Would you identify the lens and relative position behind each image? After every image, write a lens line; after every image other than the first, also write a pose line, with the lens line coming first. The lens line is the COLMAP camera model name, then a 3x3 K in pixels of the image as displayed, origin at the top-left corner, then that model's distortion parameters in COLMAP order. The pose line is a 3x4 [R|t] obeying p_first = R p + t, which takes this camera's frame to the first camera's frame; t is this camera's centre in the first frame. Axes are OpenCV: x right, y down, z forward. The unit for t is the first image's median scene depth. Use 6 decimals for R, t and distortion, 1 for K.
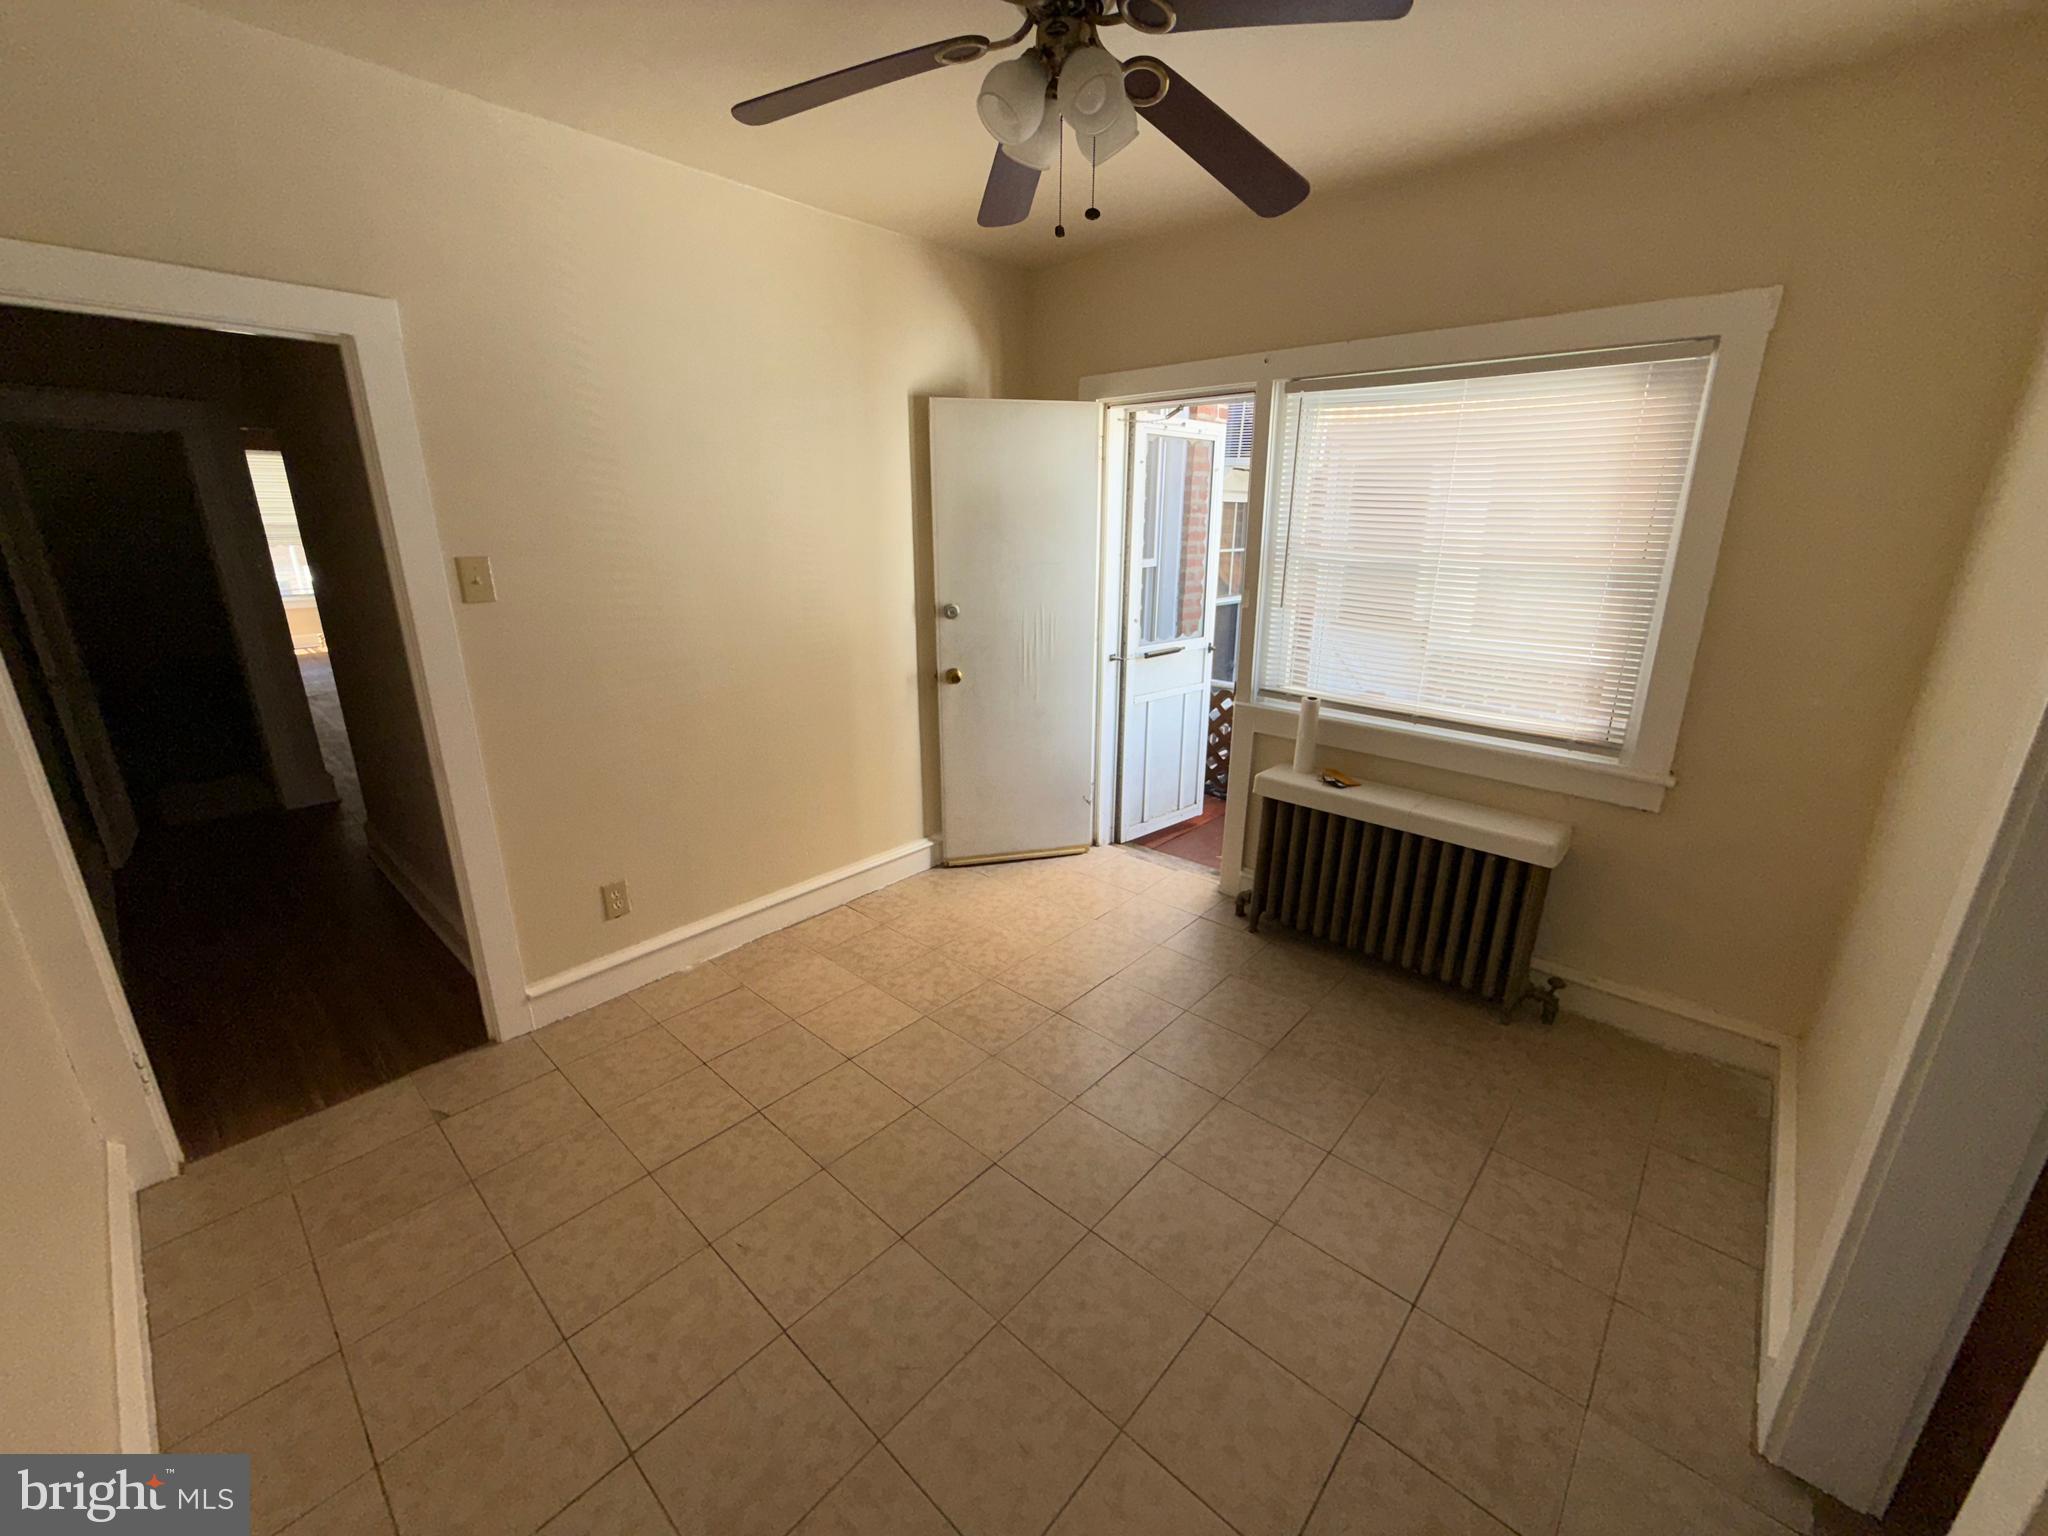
lens RADIAL K [[823.8, 0, 1018.8], [0, 823.8, 764.6], [0, 0, 1]] dist [0.000698, 0.000302]
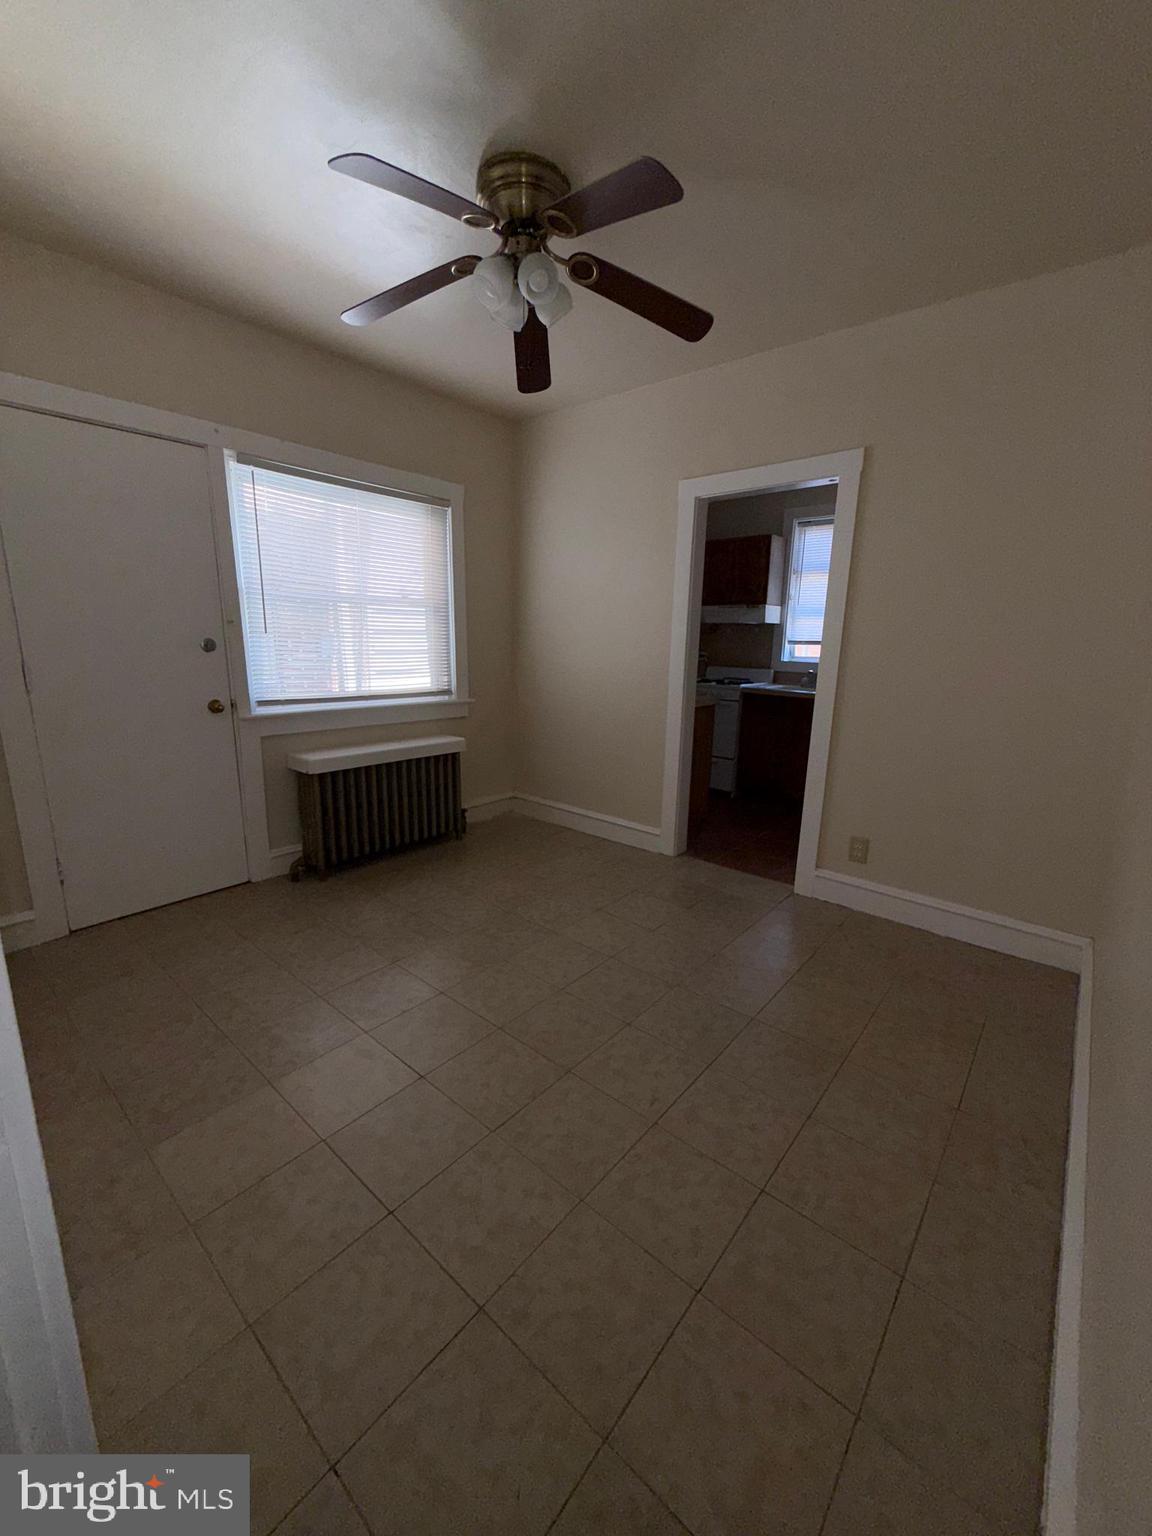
lens RADIAL K [[617.9, 0, 576.0], [0, 617.9, 768.0], [0, 0, 1]] dist [0.000698, 0.000302]
pose [[-0.037425, -0.221086, 0.974536, -0.839545], [0.270295, 0.936628, 0.222866, -0.097677], [-0.962050, 0.271753, 0.024705, 0.703268]]
